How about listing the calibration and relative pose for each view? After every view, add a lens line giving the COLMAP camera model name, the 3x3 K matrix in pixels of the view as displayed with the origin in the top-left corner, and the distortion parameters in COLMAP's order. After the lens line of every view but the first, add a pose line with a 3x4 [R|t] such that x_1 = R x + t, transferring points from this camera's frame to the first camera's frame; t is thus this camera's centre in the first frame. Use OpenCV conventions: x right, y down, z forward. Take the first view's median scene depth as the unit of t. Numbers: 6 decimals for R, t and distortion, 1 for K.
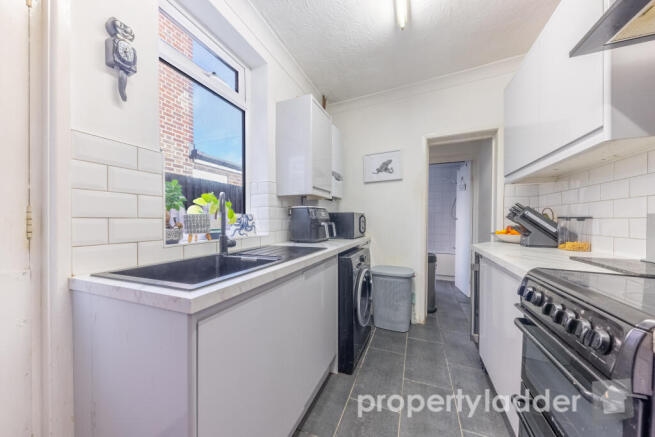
lens RADIAL K [[225.1, 0, 327.5], [0, 225.1, 218.5], [0, 0, 1]] dist [0.000502, -0.000028]
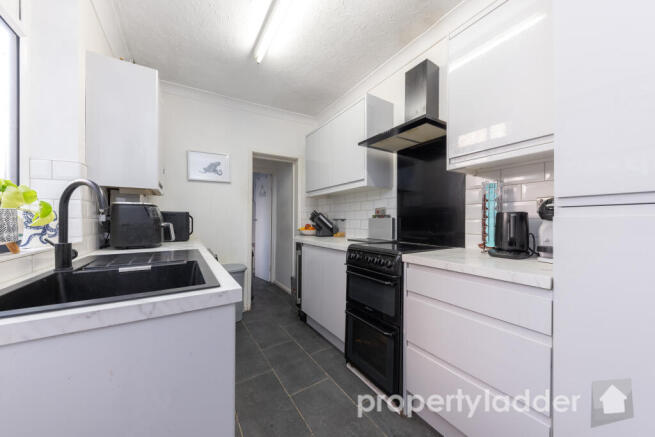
lens RADIAL K [[225.1, 0, 327.5], [0, 225.1, 218.5], [0, 0, 1]] dist [0.000502, -0.000028]
pose [[0.575491, 0.013072, 0.817704, -0.425537], [-0.008117, 0.999914, -0.010272, 0.005930], [-0.817768, -0.000726, 0.575548, 0.002024]]
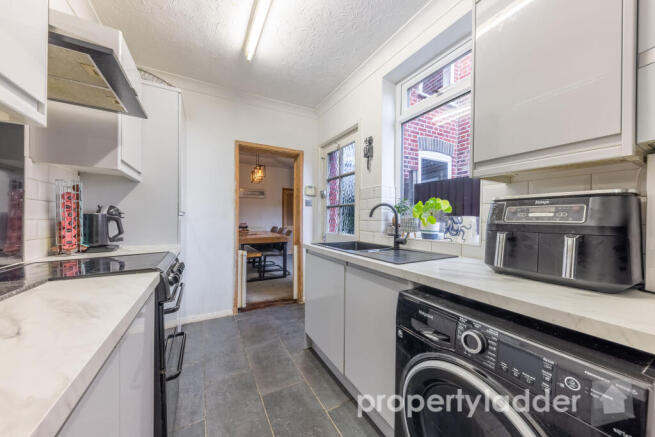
lens RADIAL K [[225.1, 0, 327.5], [0, 225.1, 218.5], [0, 0, 1]] dist [0.000502, -0.000028]
pose [[-0.623592, -0.000702, -0.781749, 0.608457], [-0.001747, 0.999998, 0.000496, -0.008675], [0.781748, 0.001675, -0.623593, 1.128658]]
